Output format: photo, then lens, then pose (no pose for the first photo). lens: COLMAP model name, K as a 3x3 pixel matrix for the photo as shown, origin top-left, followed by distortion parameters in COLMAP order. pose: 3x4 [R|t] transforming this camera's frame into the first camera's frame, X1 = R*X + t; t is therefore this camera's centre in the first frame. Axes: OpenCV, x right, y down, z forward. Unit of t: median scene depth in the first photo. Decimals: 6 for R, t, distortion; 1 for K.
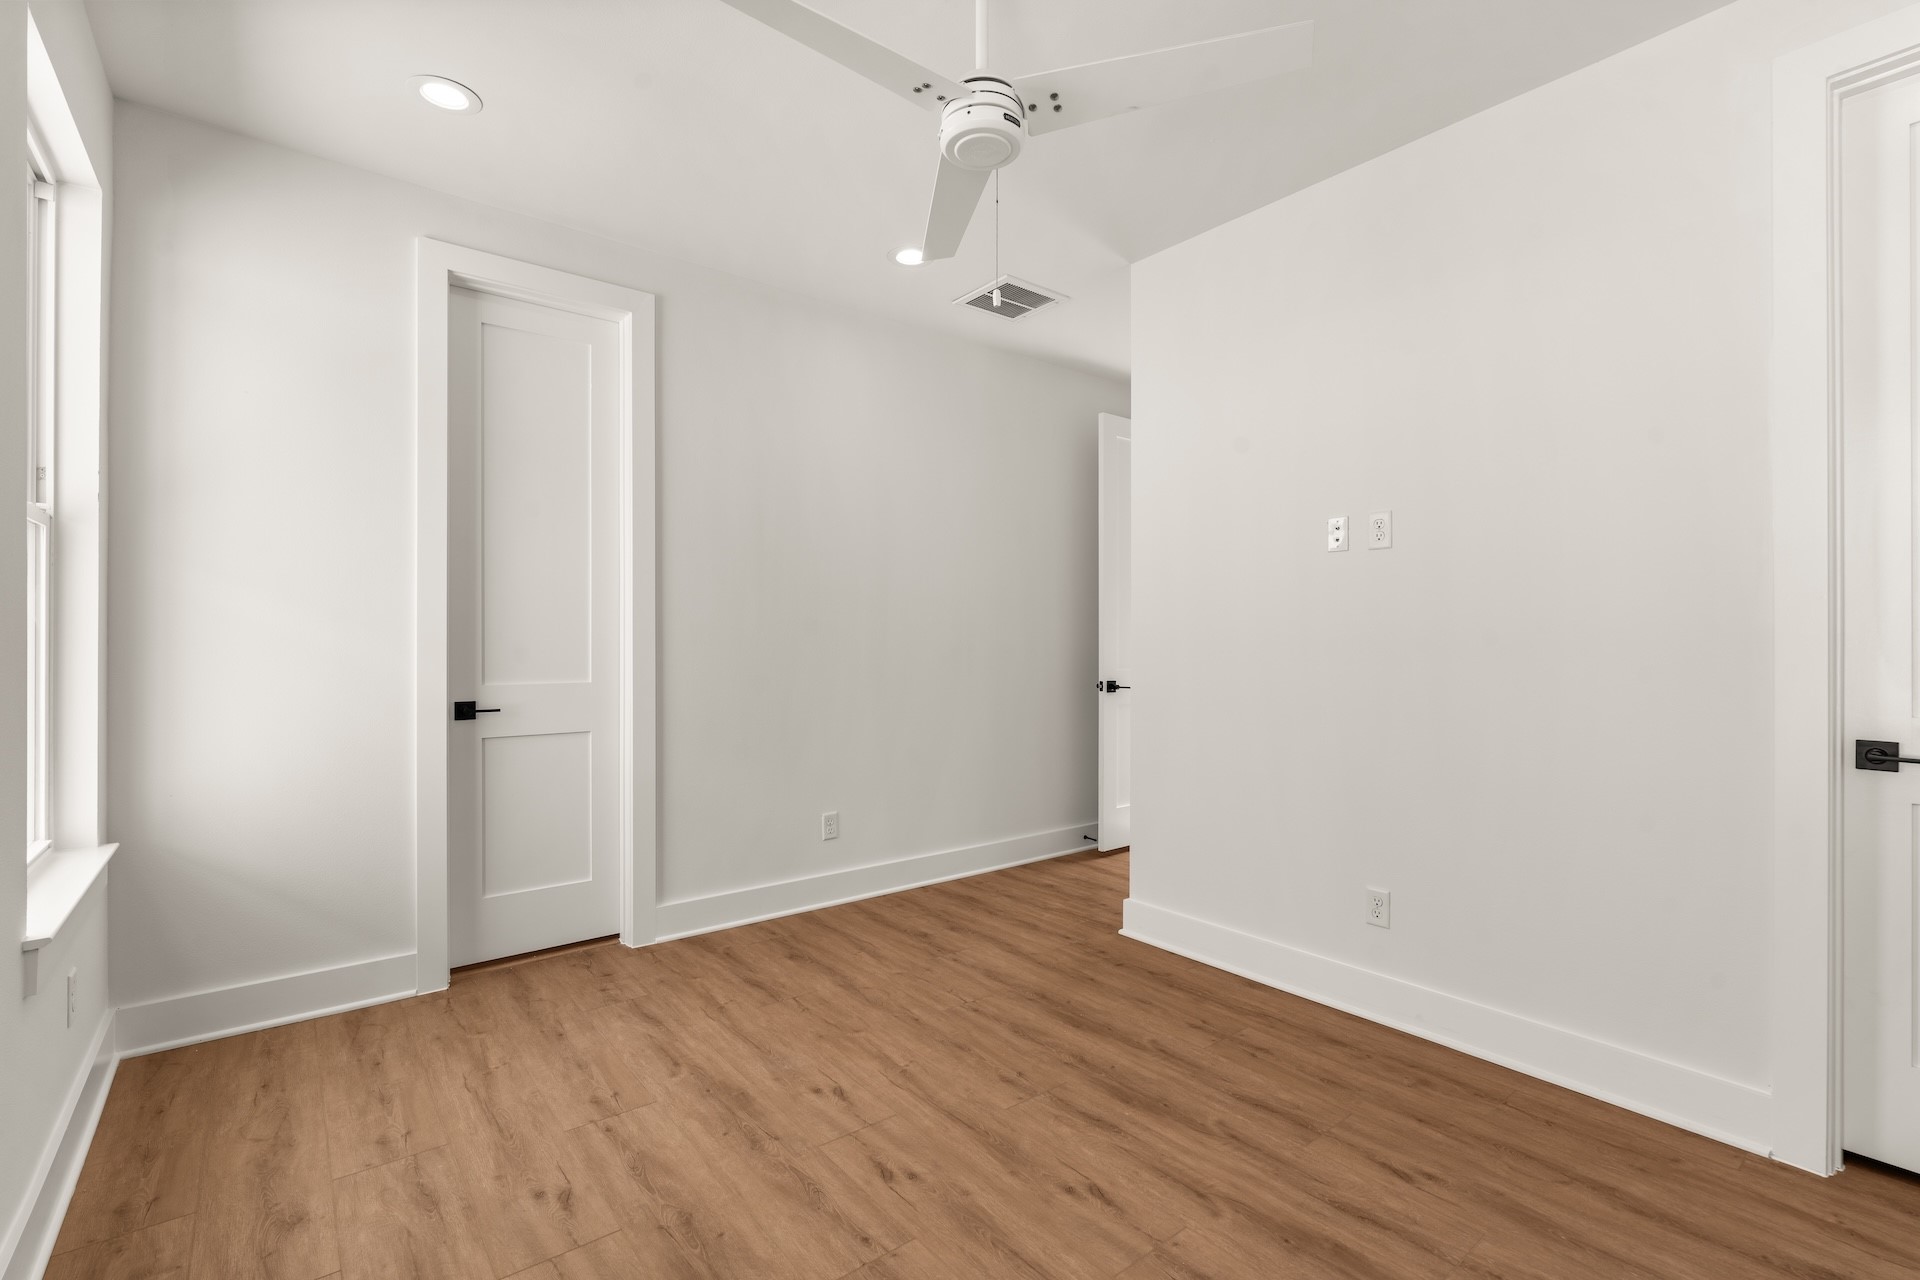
lens RADIAL K [[861.0, 0, 959.3], [0, 861.0, 640.5], [0, 0, 1]] dist [-0.007175, -0.000073]
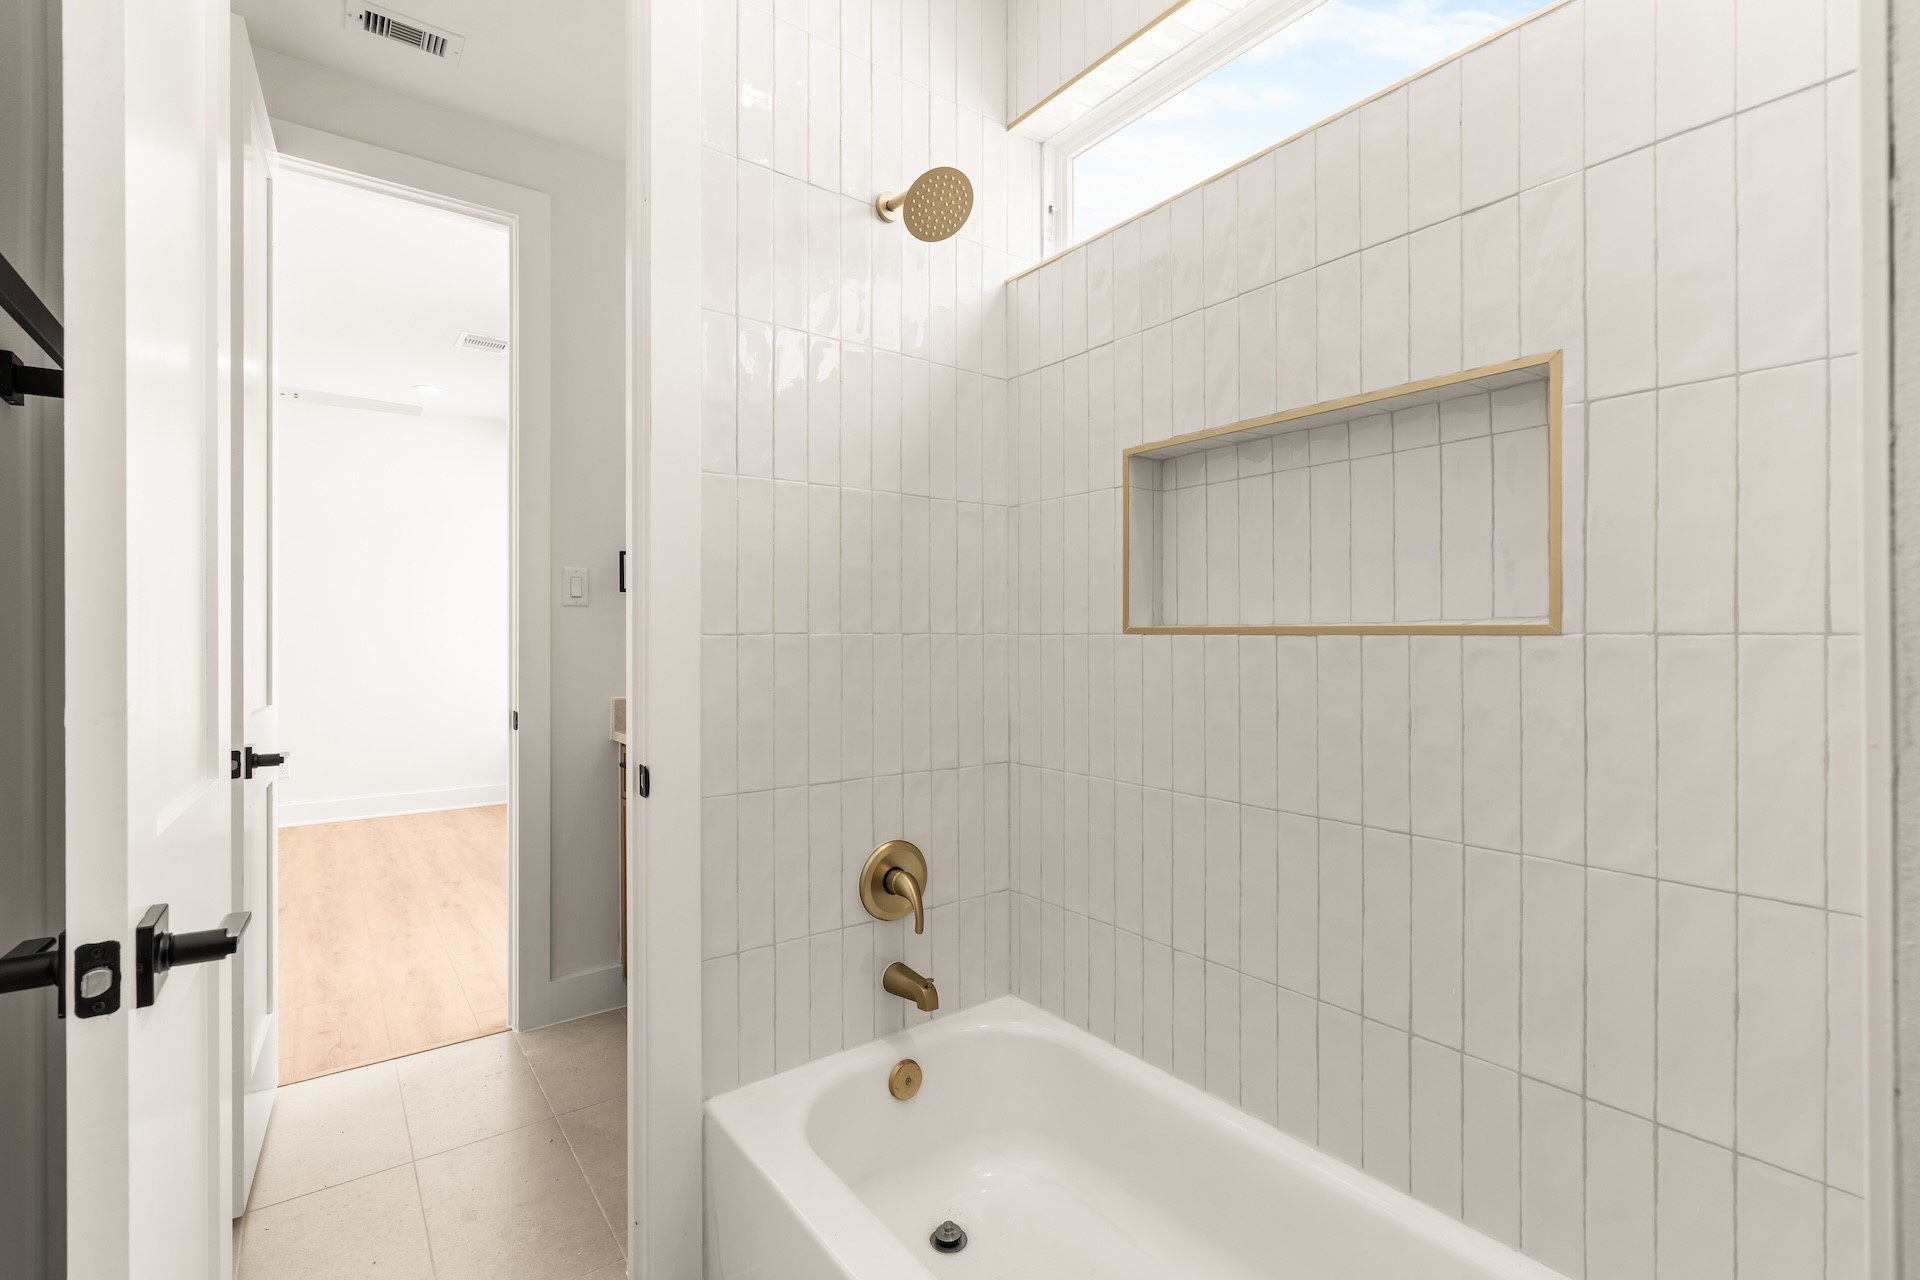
lens RADIAL K [[861.0, 0, 963.3], [0, 861.0, 635.8], [0, 0, 1]] dist [-0.007175, -0.000073]
pose [[-0.999641, -0.001157, 0.026767, -1.210592], [-0.001129, 0.999999, 0.001076, -0.003833], [-0.026768, 0.001045, -0.999641, 2.083243]]
